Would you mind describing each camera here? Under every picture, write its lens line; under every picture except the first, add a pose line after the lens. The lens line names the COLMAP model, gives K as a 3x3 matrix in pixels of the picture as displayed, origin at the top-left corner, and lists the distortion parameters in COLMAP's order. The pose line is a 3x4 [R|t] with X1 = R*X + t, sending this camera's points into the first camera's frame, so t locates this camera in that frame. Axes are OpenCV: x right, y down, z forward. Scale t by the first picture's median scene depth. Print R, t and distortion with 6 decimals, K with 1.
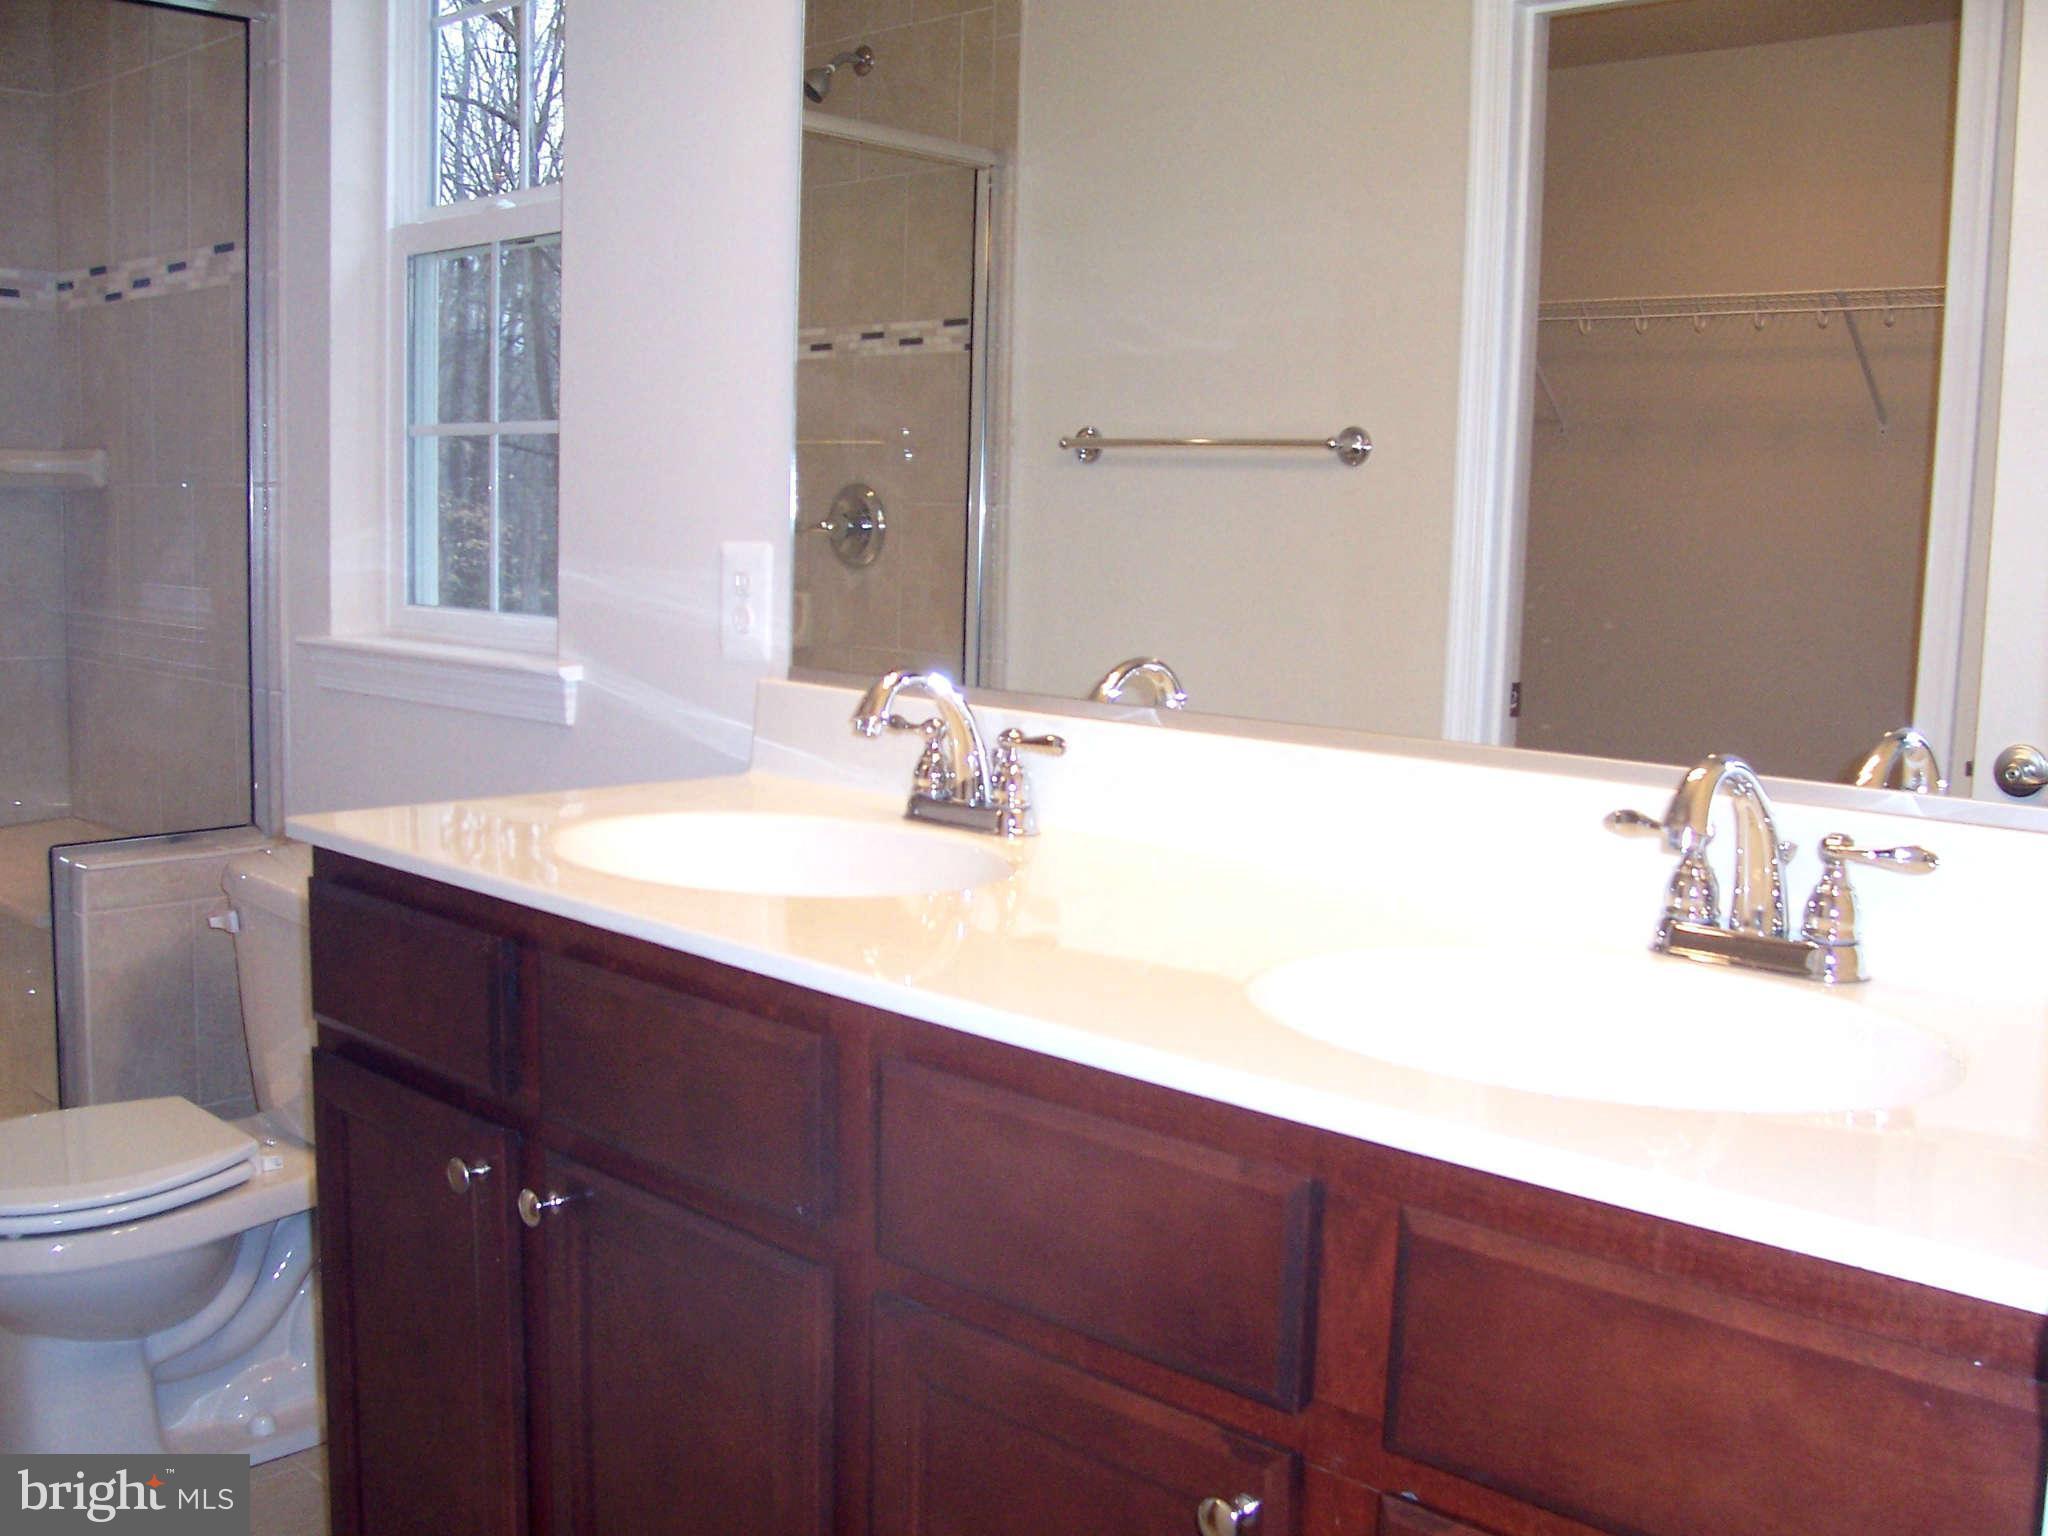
lens RADIAL K [[2077.4, 0, 1045.1], [0, 2077.4, 776.1], [0, 0, 1]] dist [-0.191218, 0.190808]
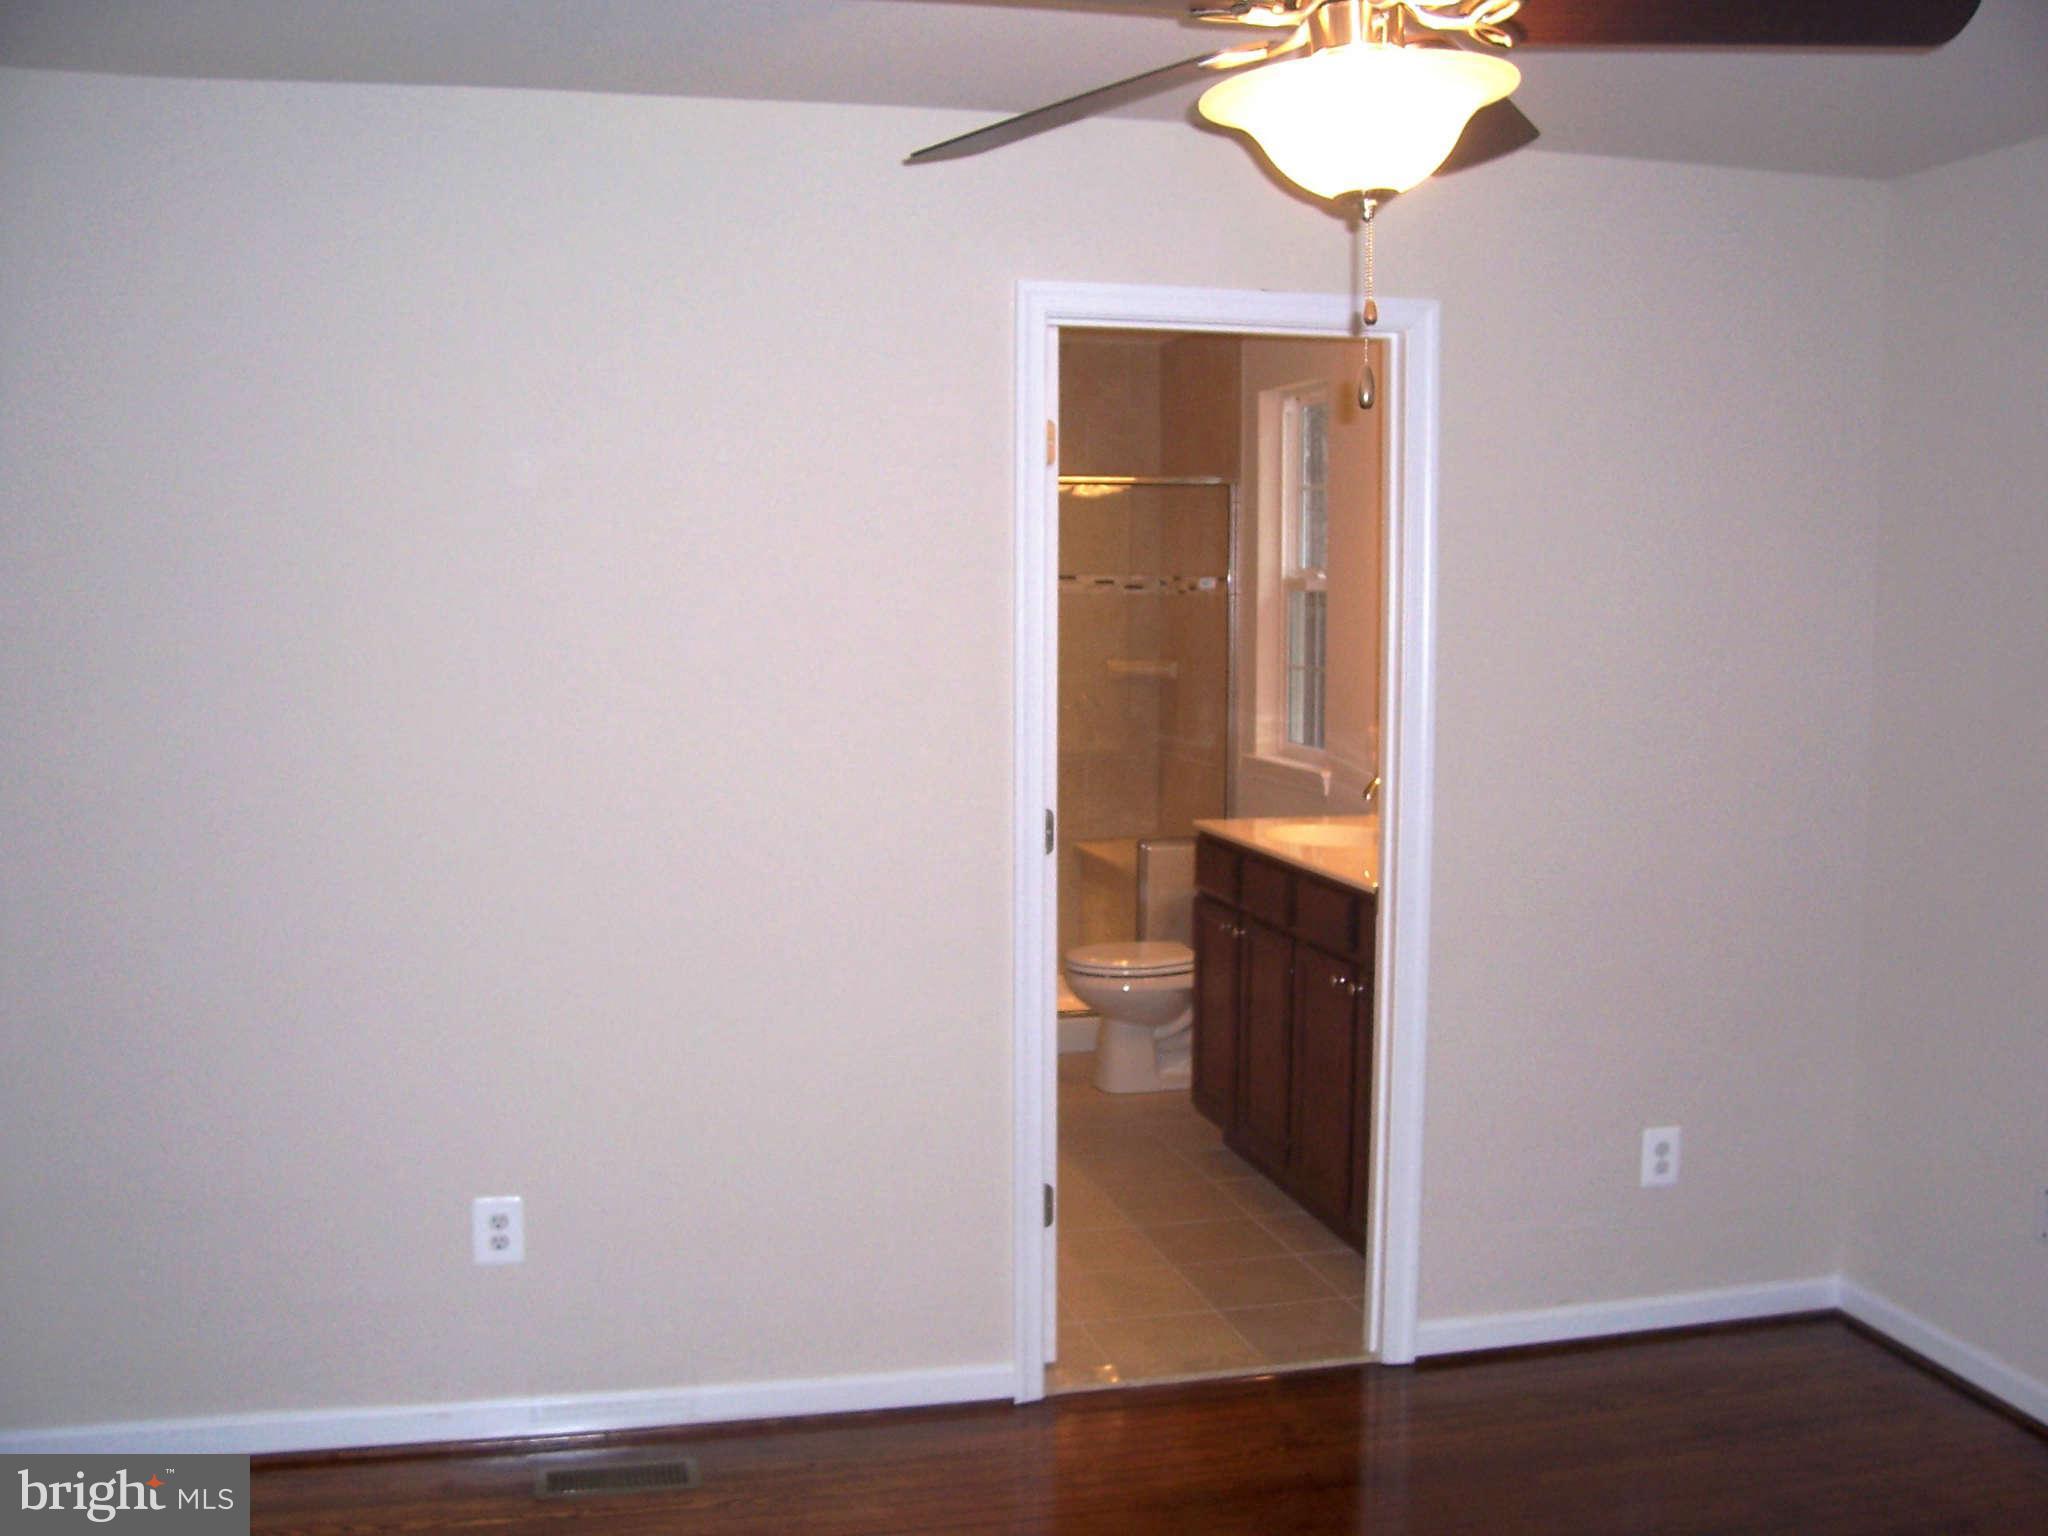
lens RADIAL K [[2077.4, 0, 1045.1], [0, 2077.4, 776.1], [0, 0, 1]] dist [-0.191218, 0.190808]
pose [[0.851668, 0.025217, -0.523475, 0.700181], [-0.046108, 0.998574, -0.026912, 0.030575], [0.522049, 0.047056, 0.851616, -1.166122]]
